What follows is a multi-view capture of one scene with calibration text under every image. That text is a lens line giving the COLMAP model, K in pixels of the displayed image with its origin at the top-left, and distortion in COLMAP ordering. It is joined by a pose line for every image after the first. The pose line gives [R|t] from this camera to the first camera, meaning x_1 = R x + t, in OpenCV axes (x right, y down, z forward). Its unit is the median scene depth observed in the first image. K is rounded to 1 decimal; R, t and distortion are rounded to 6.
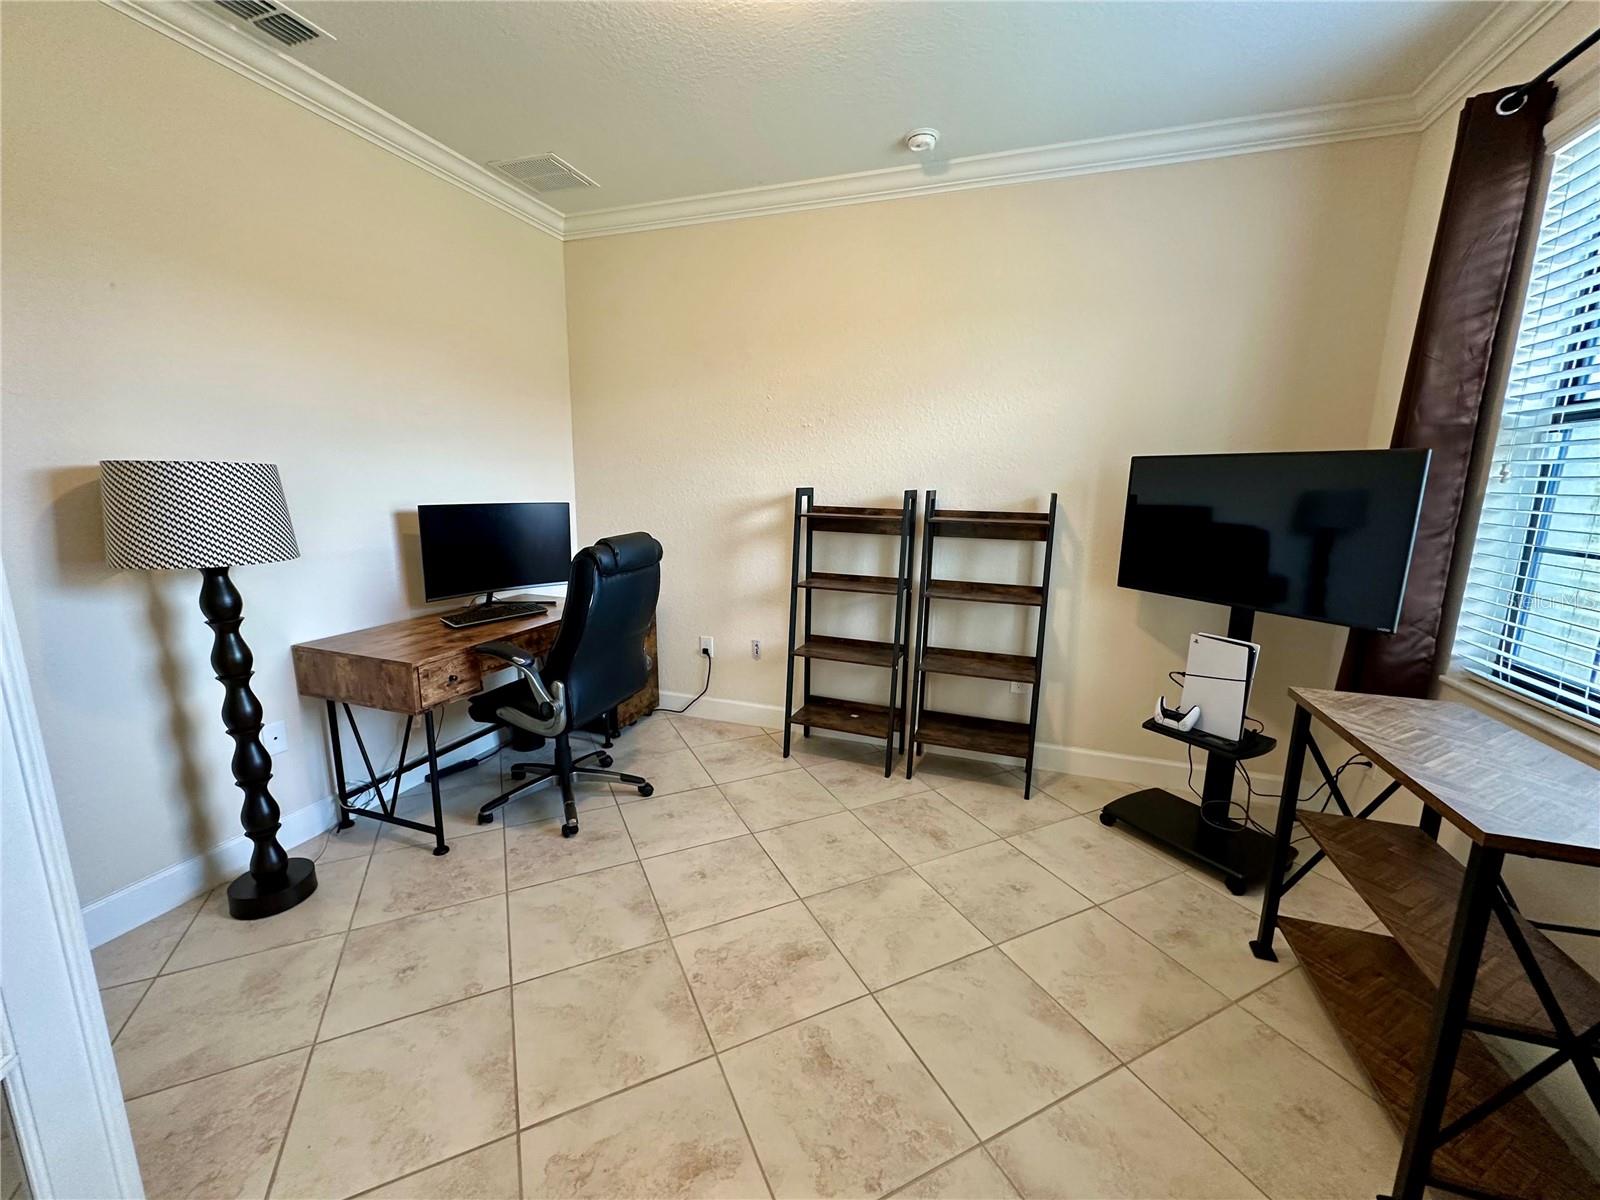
lens RADIAL K [[636.1, 0, 800.6], [0, 636.1, 600.4], [0, 0, 1]] dist [-0.003882, 0.001298]
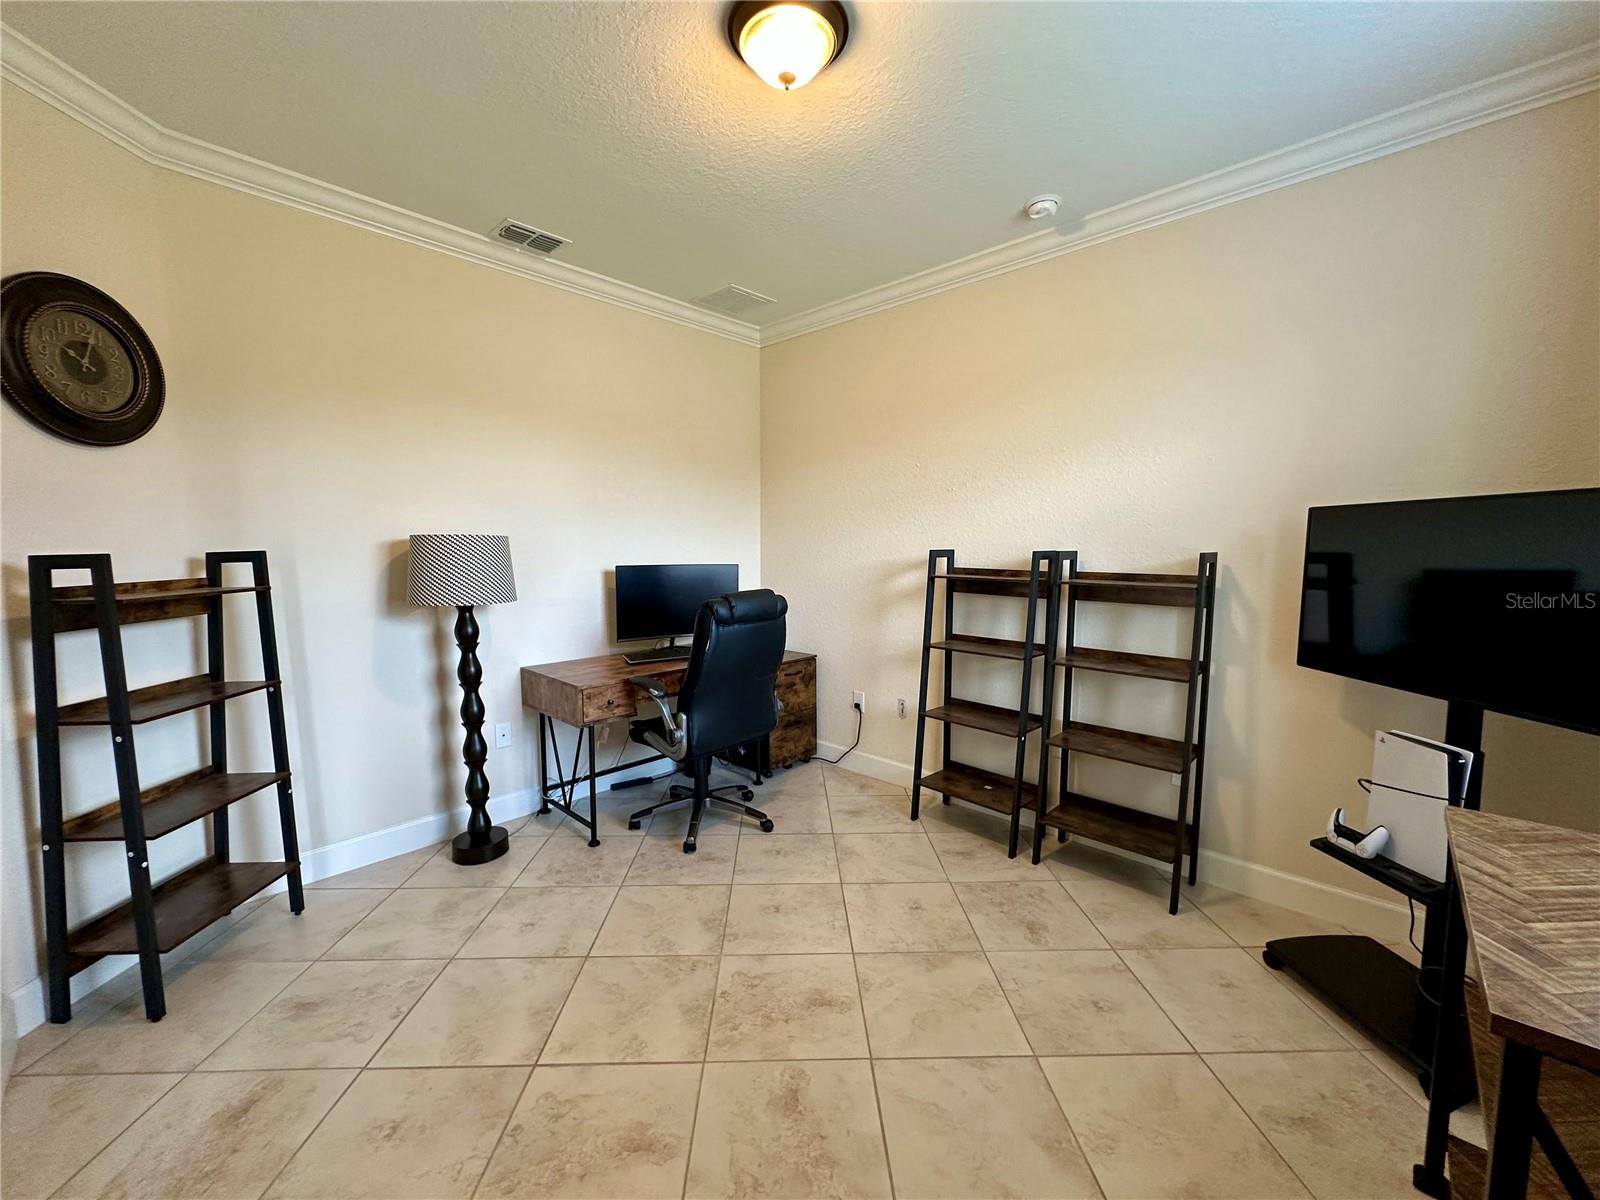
lens RADIAL K [[636.1, 0, 802.5], [0, 636.1, 601.3], [0, 0, 1]] dist [-0.003882, 0.001298]
pose [[0.911074, 0.023603, -0.411566, 0.271360], [-0.065107, 0.994068, -0.087115, 0.008620], [0.407069, 0.106164, 0.907207, -0.000679]]
